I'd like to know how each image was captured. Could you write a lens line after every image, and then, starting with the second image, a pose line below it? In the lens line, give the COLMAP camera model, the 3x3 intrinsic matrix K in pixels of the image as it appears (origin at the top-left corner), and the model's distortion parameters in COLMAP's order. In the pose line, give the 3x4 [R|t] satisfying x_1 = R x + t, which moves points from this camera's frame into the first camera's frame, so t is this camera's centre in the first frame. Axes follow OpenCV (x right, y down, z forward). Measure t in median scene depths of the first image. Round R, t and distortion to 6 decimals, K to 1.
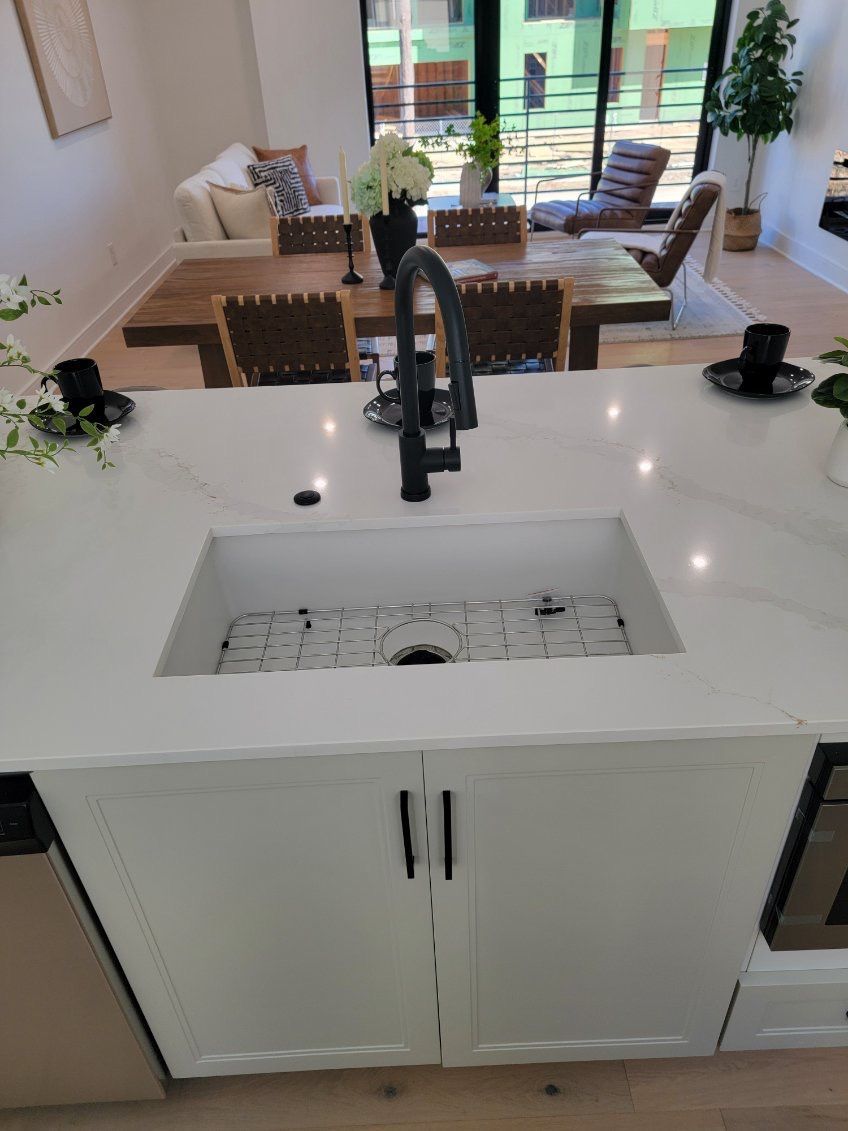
lens RADIAL K [[773.7, 0, 424.0], [0, 773.7, 565.5], [0, 0, 1]] dist [0.080050, -0.067700]
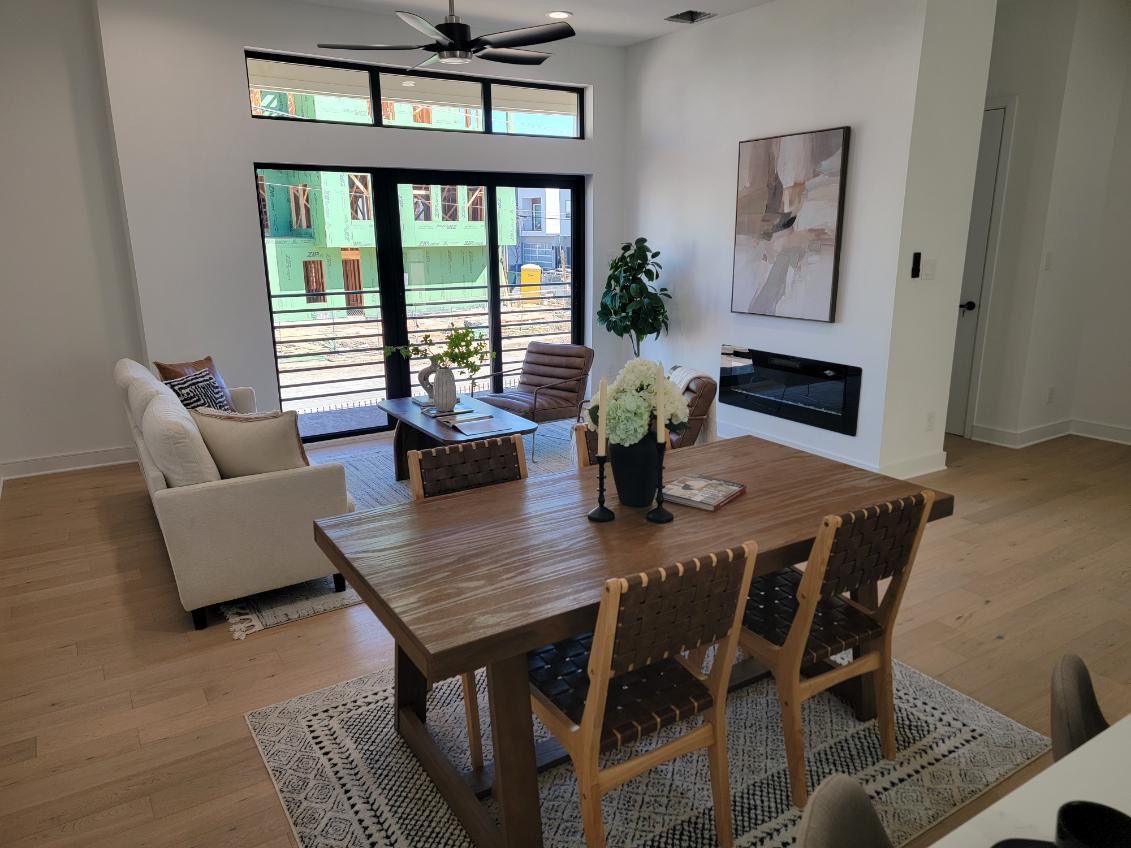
lens RADIAL K [[773.7, 0, 565.5], [0, 773.7, 424.0], [0, 0, 1]] dist [0.080050, -0.067700]
pose [[0.858018, -0.086158, 0.506341, -0.279366], [0.264705, 0.919001, -0.292180, -0.123267], [-0.440154, 0.384726, 0.811326, 0.178110]]
